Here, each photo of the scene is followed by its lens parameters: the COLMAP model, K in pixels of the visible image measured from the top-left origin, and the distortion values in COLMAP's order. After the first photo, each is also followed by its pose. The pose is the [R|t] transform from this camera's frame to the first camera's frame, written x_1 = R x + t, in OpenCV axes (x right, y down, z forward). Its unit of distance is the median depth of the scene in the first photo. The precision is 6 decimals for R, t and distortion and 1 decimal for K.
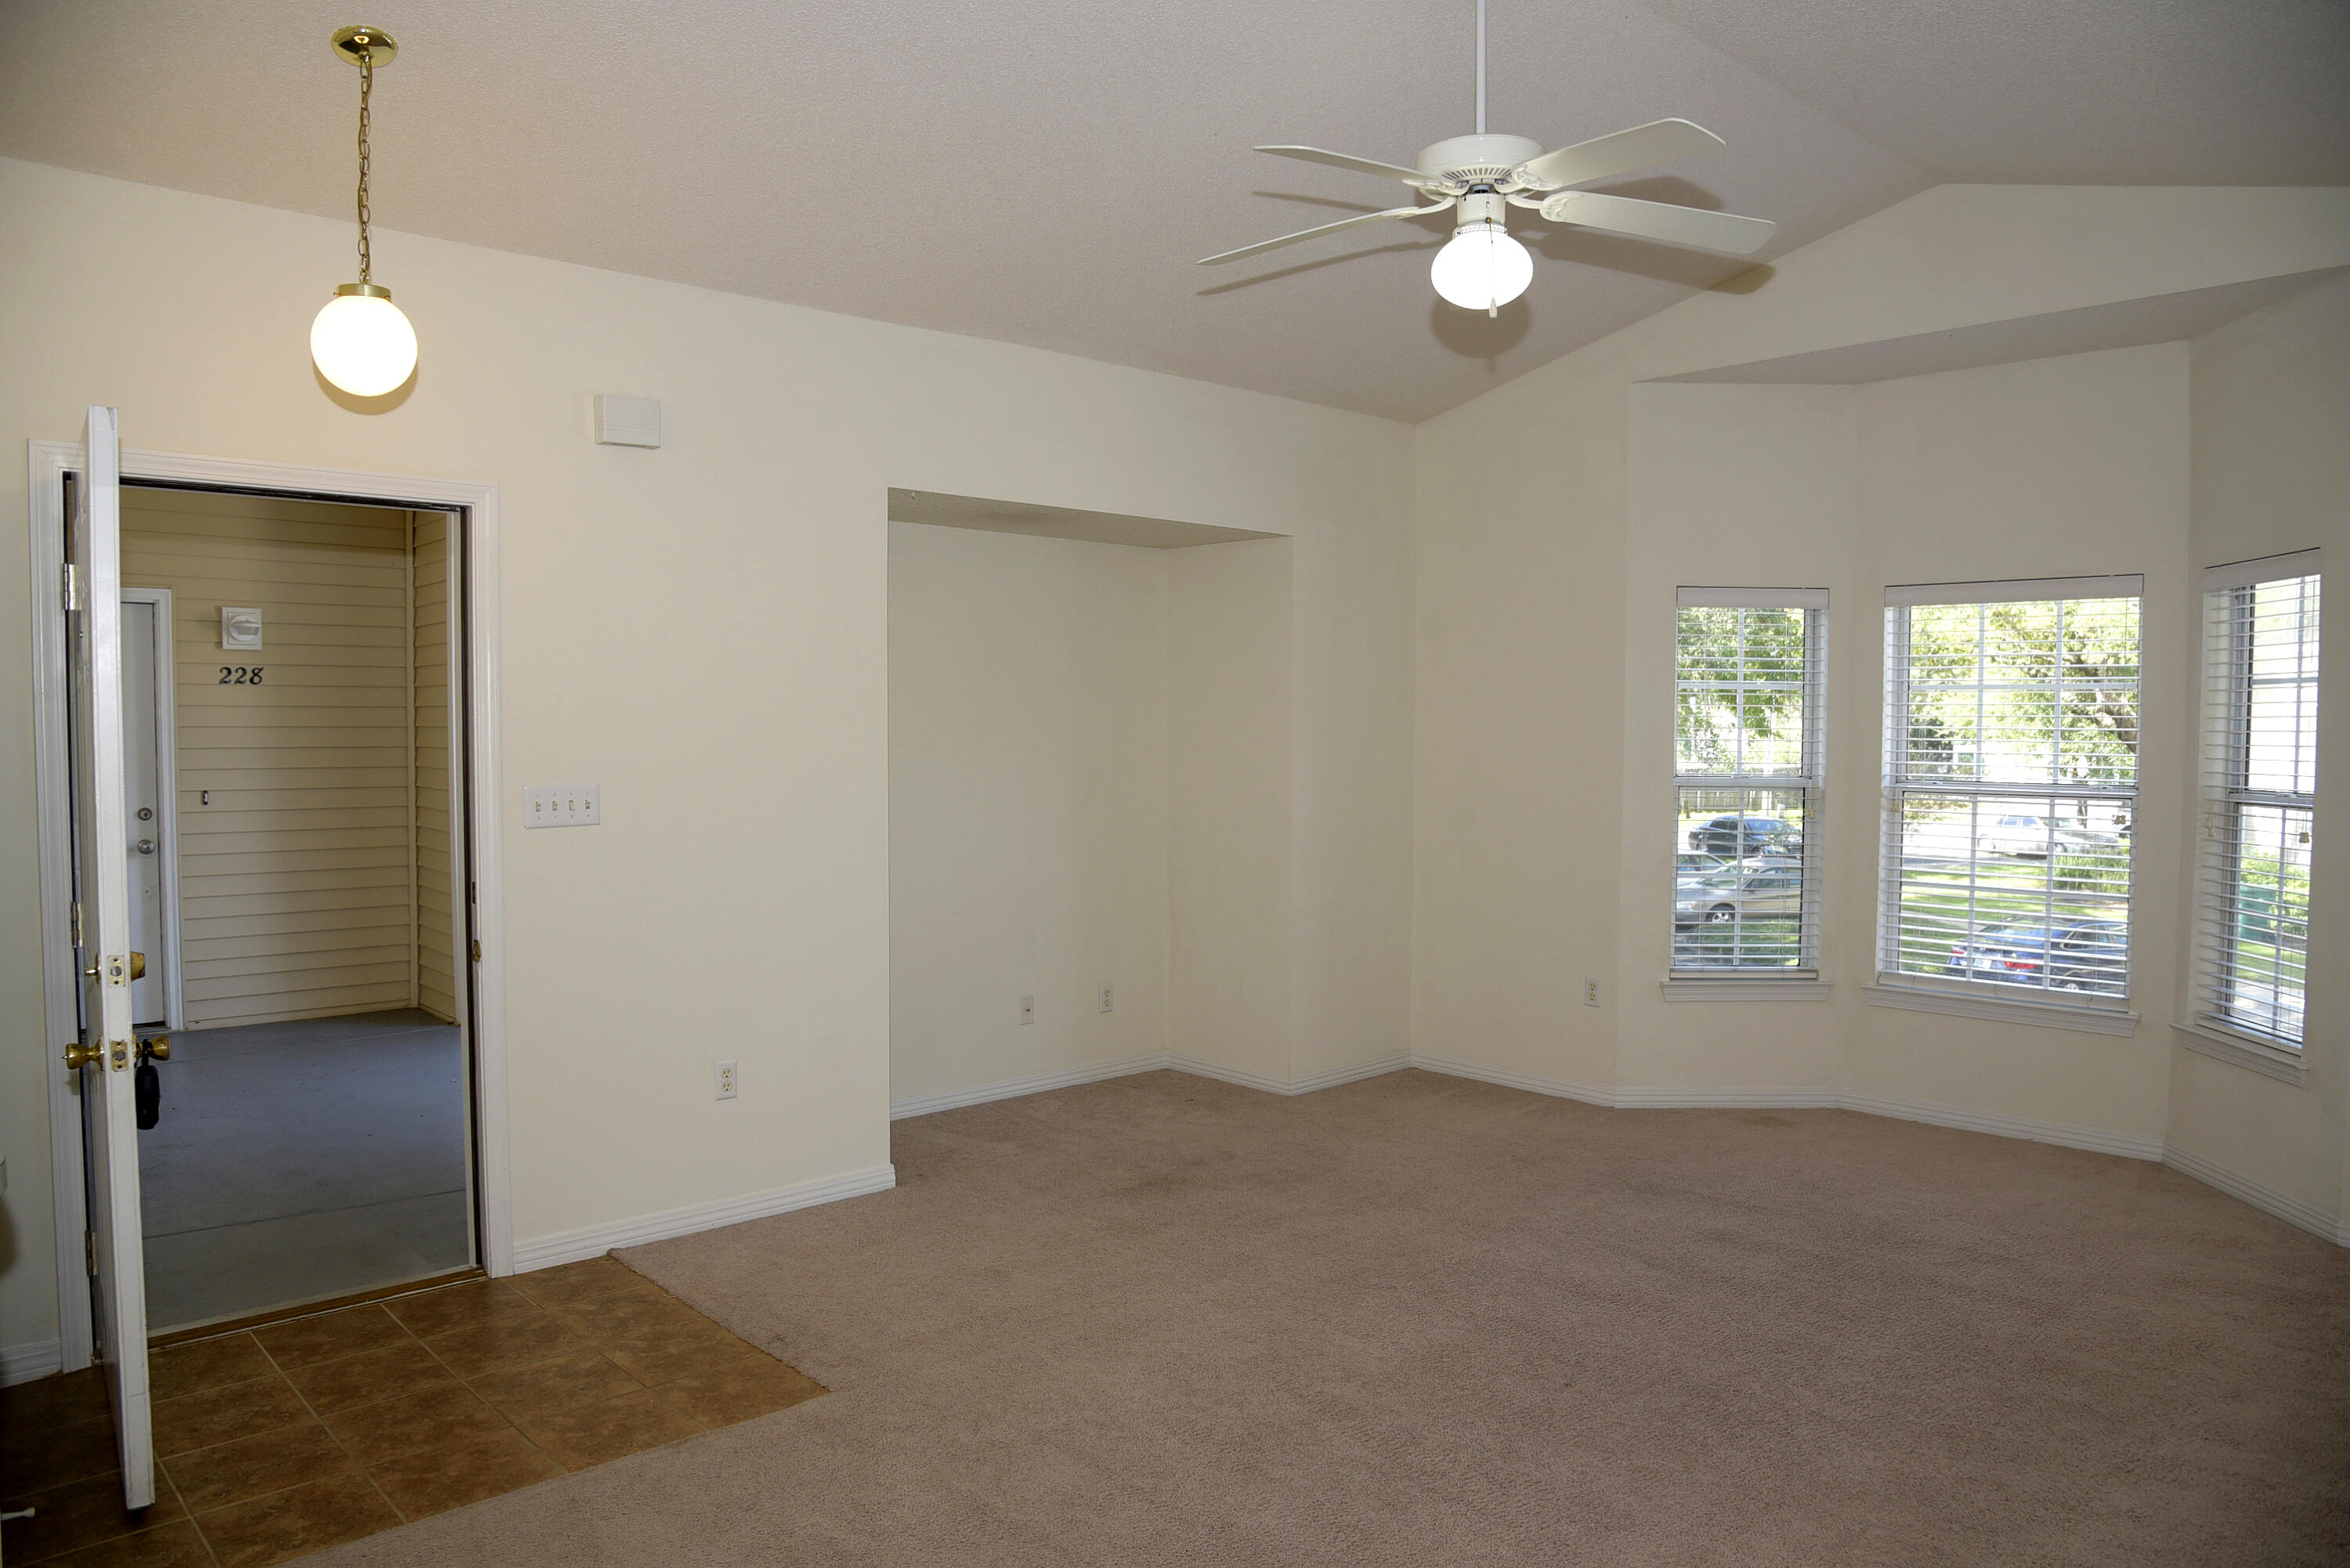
lens RADIAL K [[1613.5, 0, 1177.0], [0, 1613.5, 806.0], [0, 0, 1]] dist [-0.106897, 0.053066]
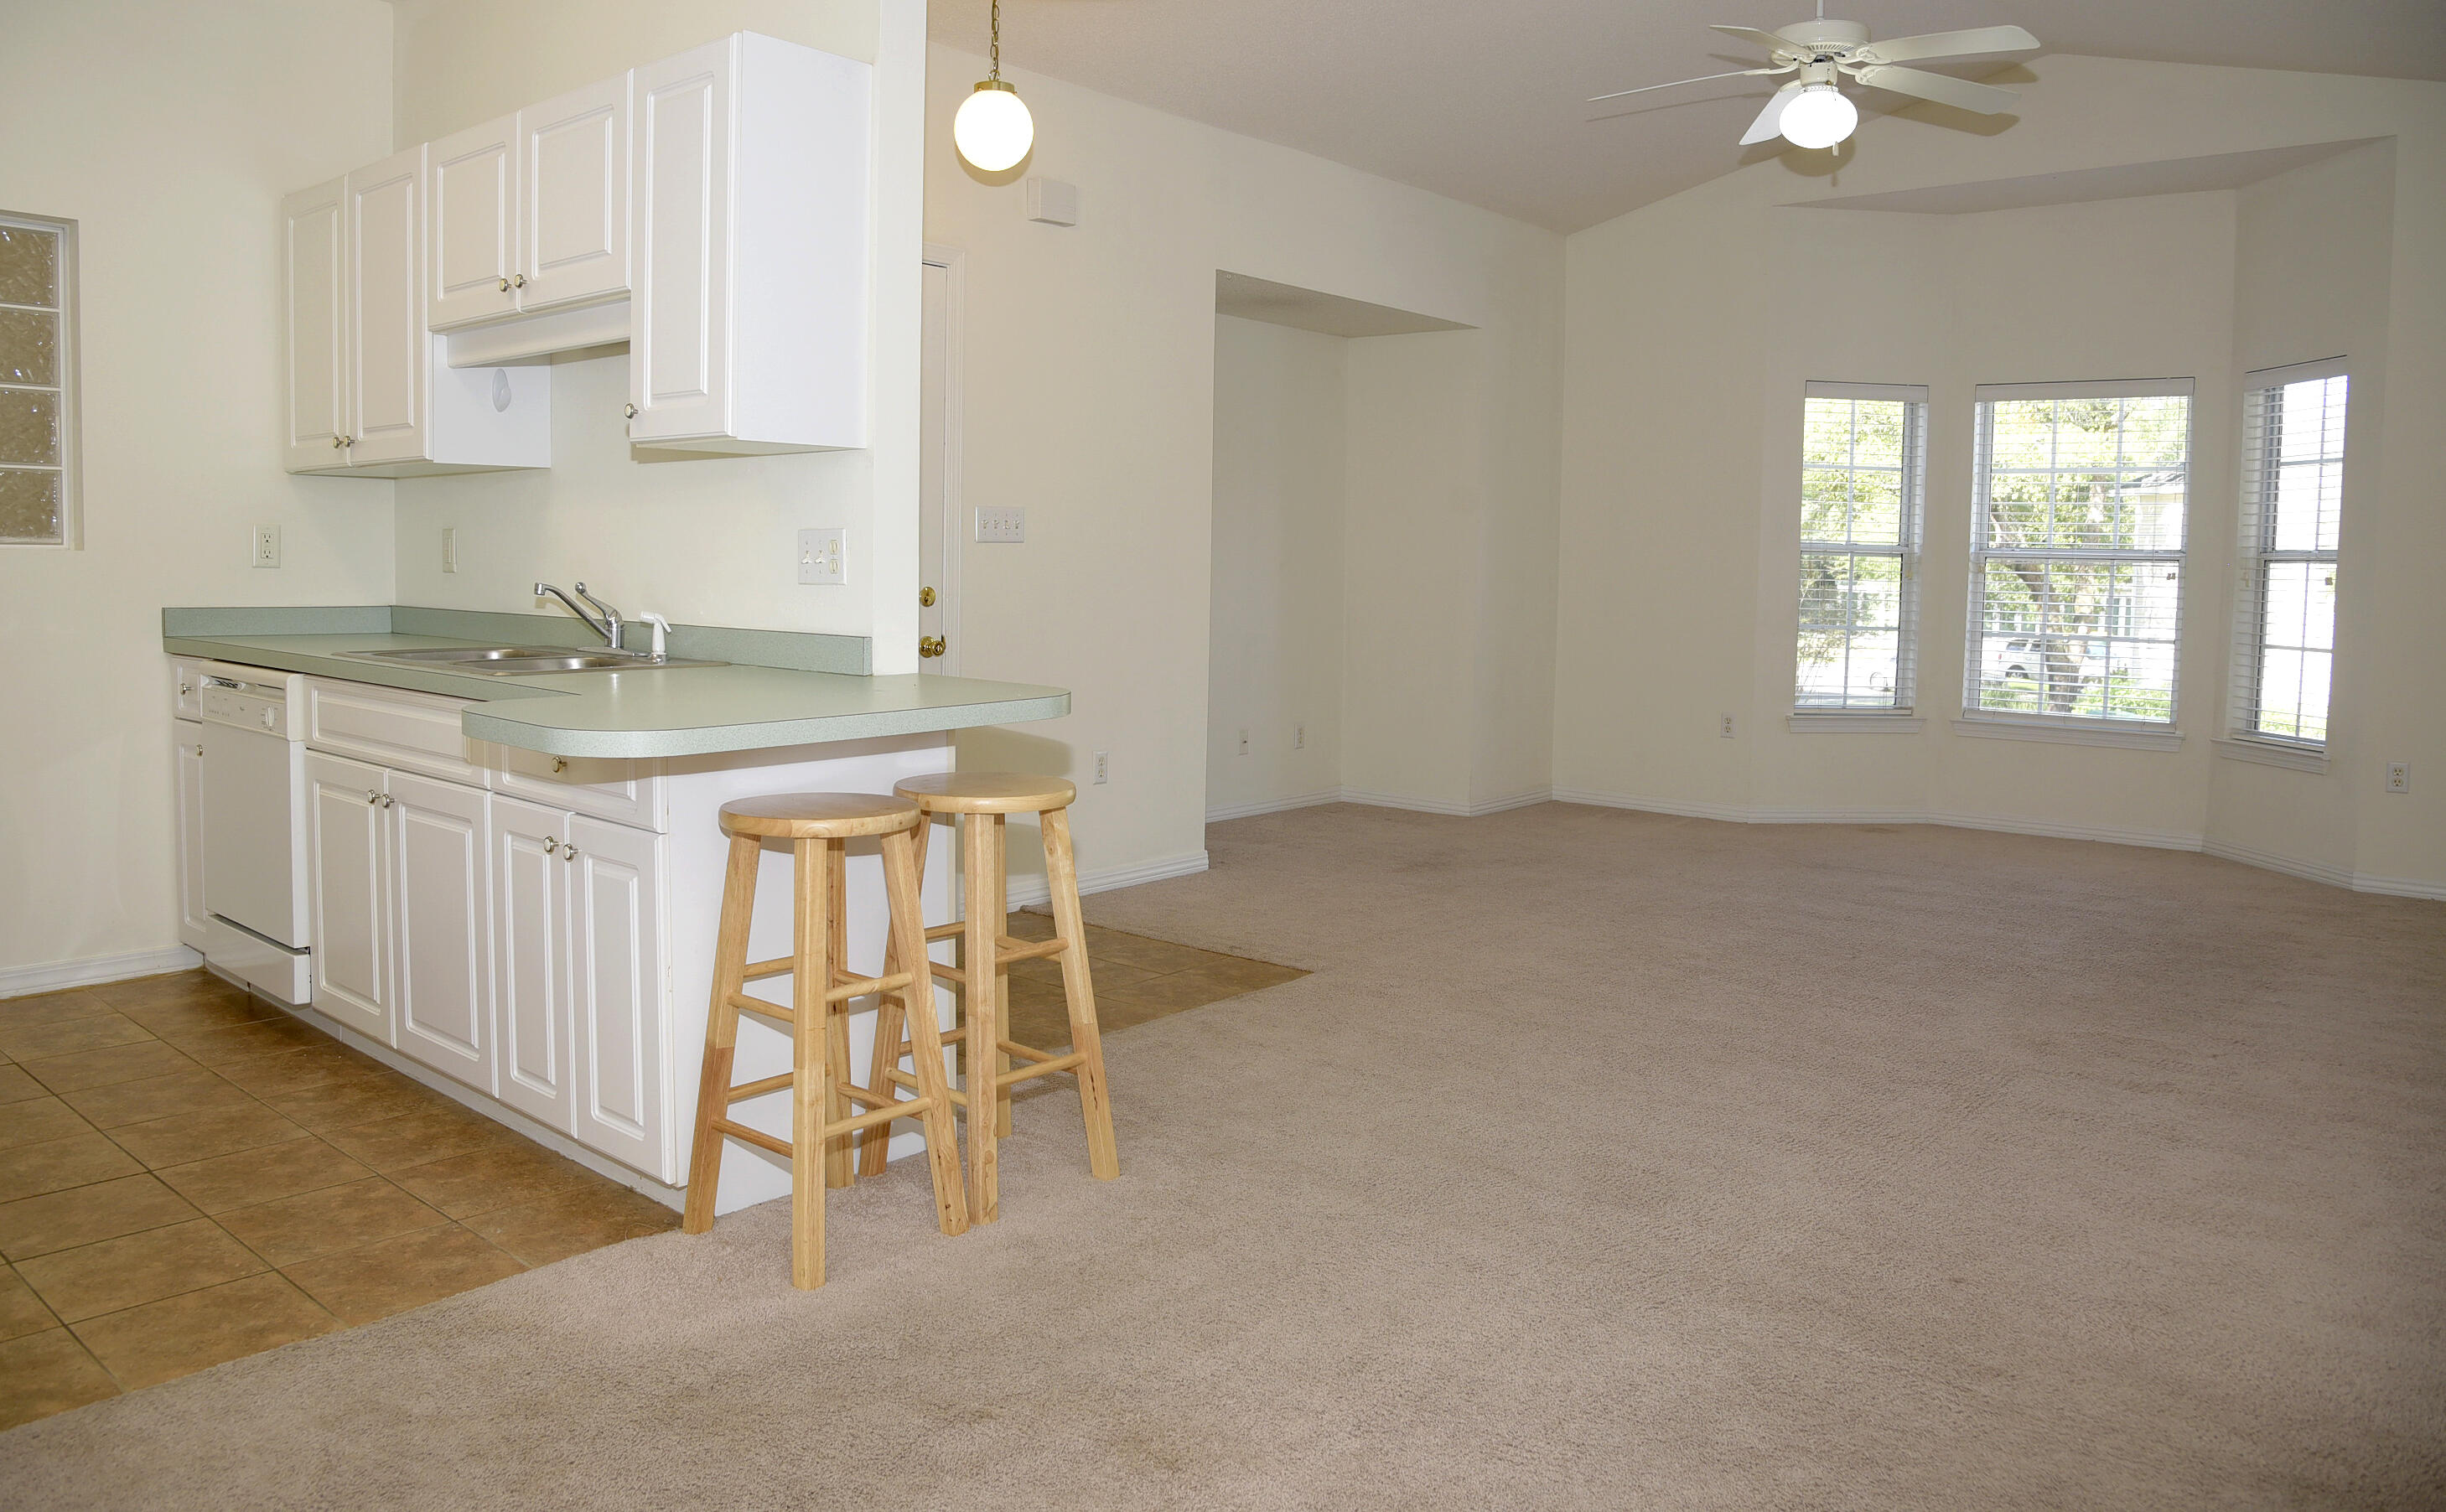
lens RADIAL K [[1695.5, 0, 1221.5], [0, 1695.5, 672.9], [0, 0, 1]] dist [-0.118069, 0.056091]
pose [[0.994234, 0.004985, 0.107116, -0.299345], [-0.007413, 0.999724, 0.022278, 0.066097], [-0.106976, -0.022943, 0.993997, -0.222019]]
